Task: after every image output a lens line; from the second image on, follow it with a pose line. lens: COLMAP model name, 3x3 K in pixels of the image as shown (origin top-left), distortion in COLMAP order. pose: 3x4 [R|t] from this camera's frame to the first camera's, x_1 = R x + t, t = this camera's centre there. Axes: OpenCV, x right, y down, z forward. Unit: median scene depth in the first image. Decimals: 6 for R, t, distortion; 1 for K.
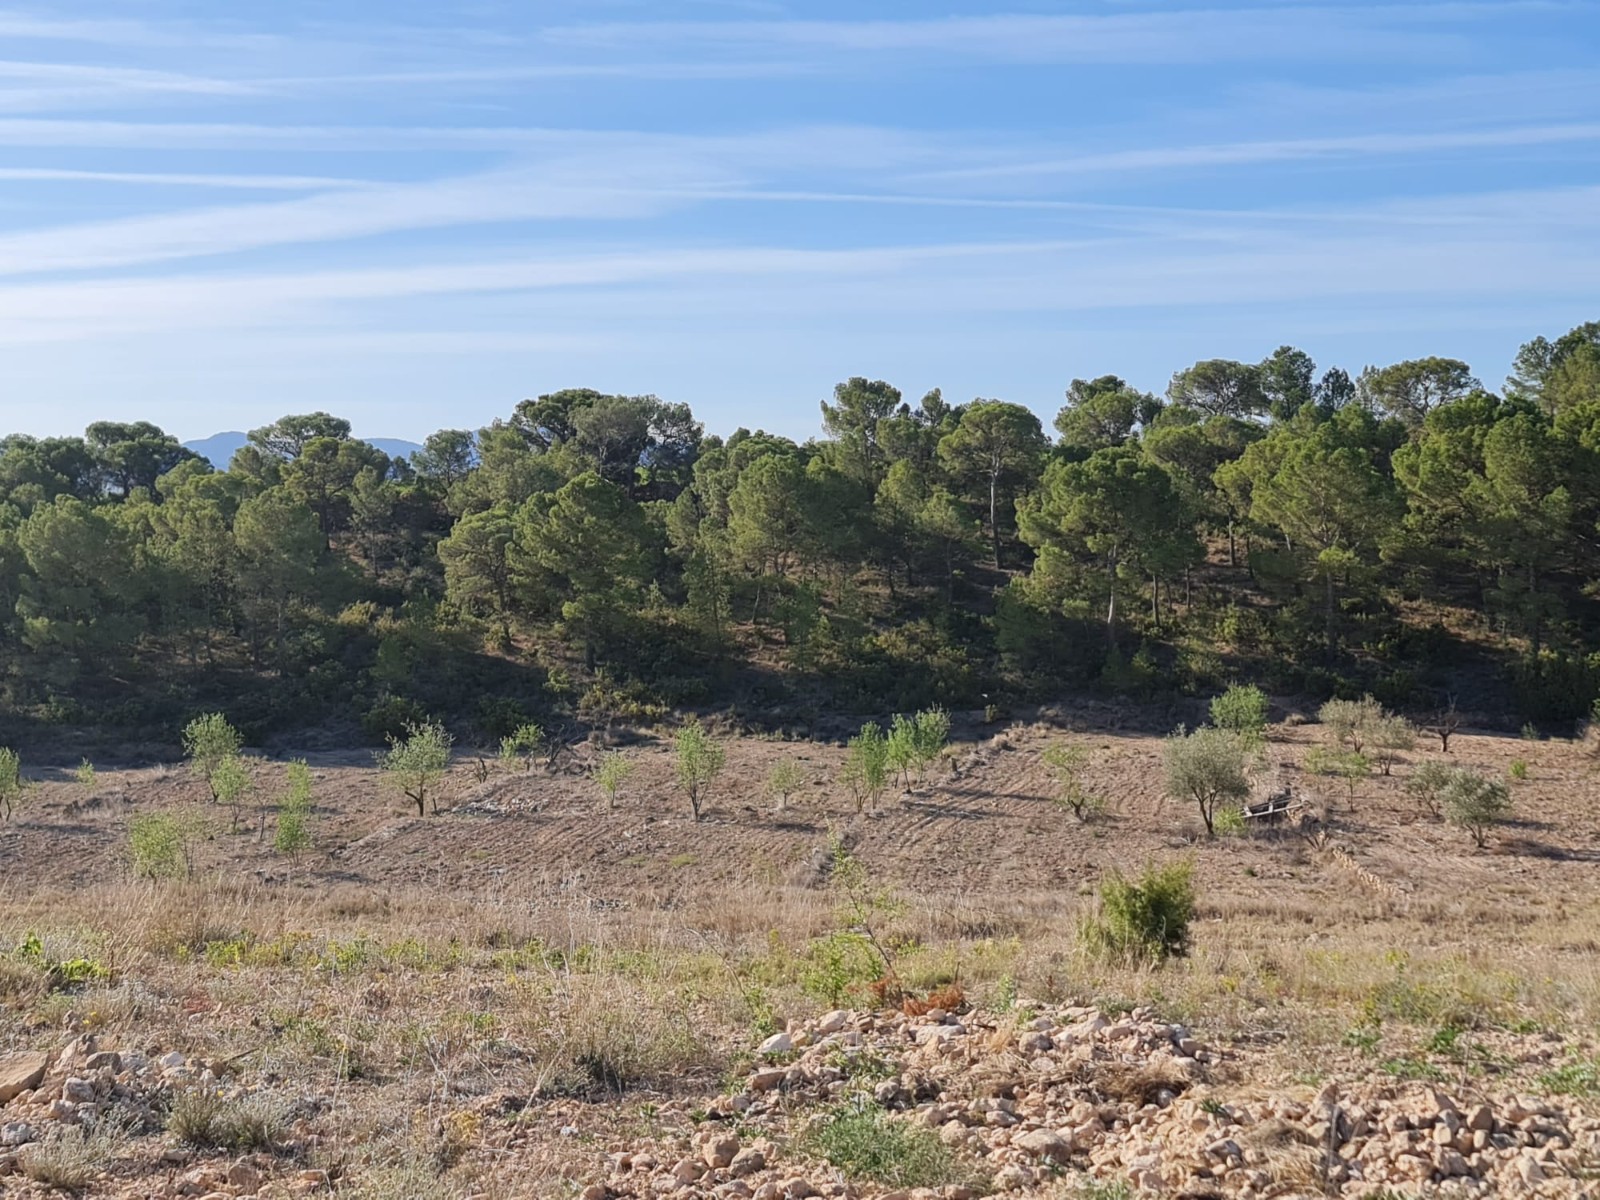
lens RADIAL K [[2341.5, 0, 764.2], [0, 2341.5, 633.2], [0, 0, 1]] dist [0.106261, 0.000000]
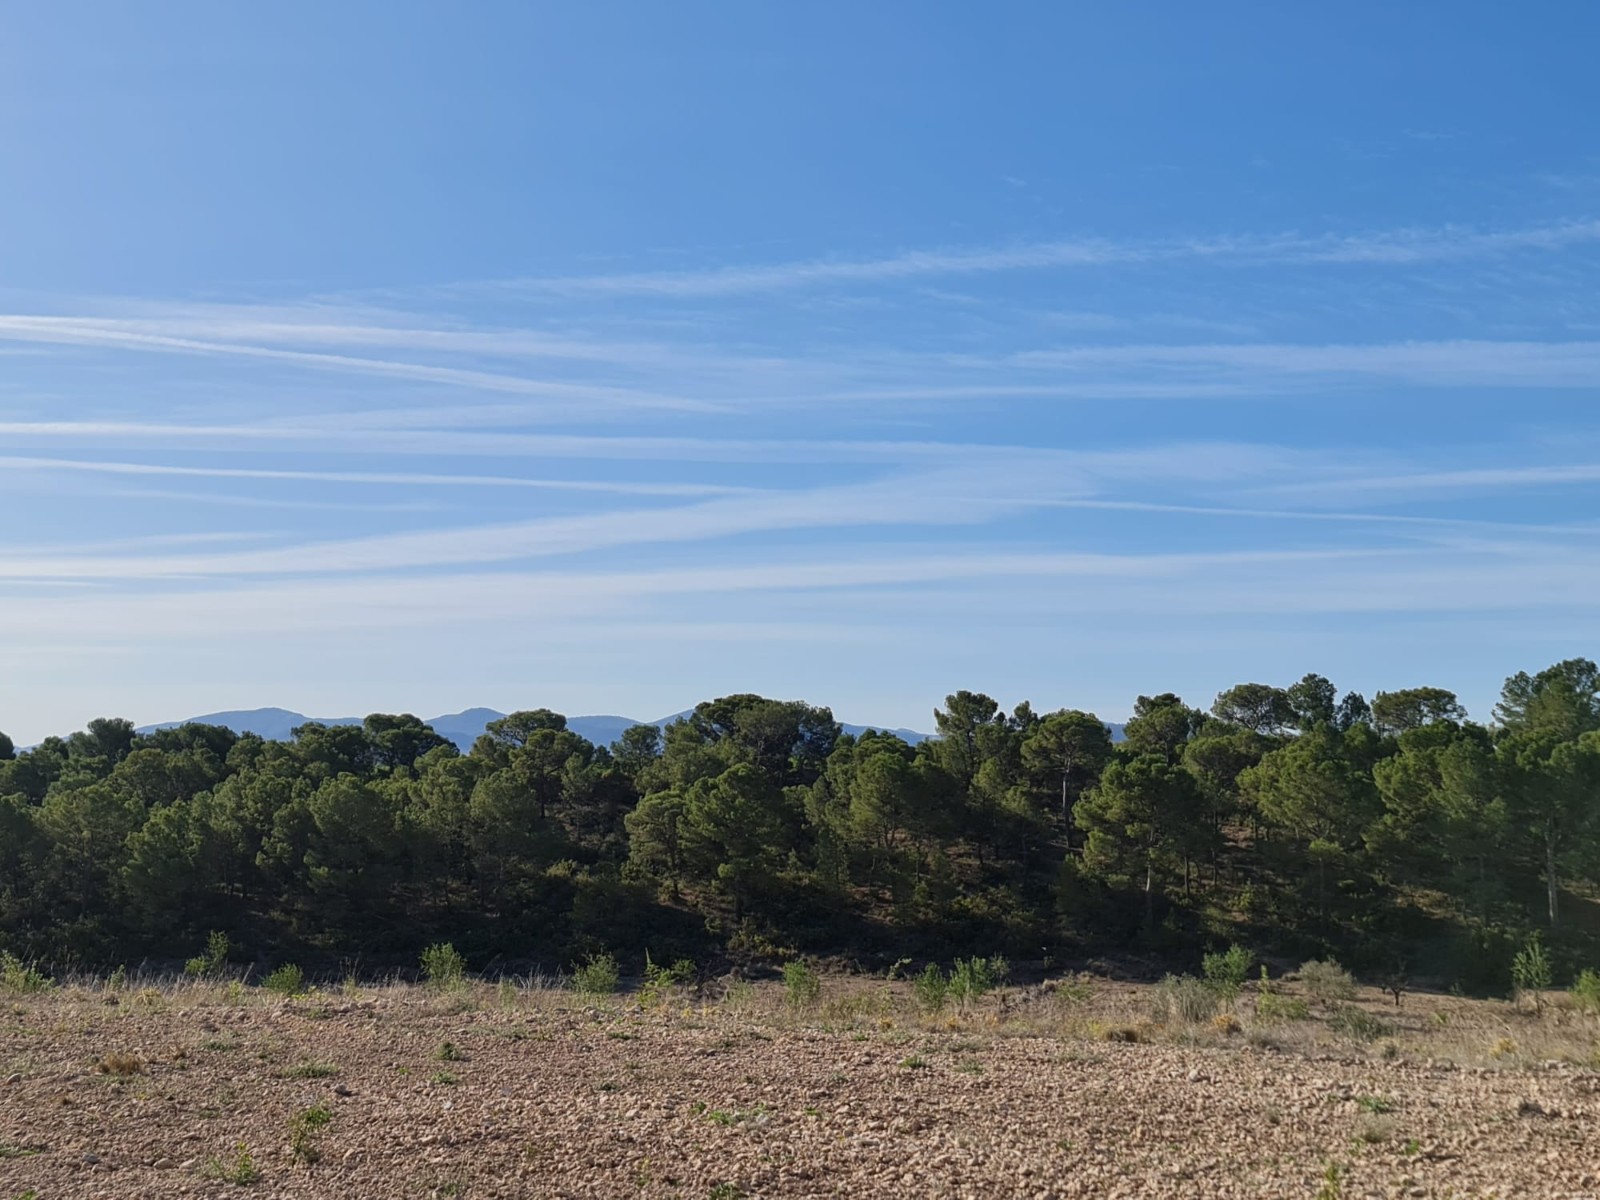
lens RADIAL K [[2341.5, 0, 808.4], [0, 2341.5, 594.5], [0, 0, 1]] dist [0.106261, 0.000000]
pose [[0.995838, 0.017176, -0.089506, 0.074758], [-0.028356, 0.991729, -0.125179, -0.000511], [0.086616, 0.127196, 0.988089, -0.279748]]
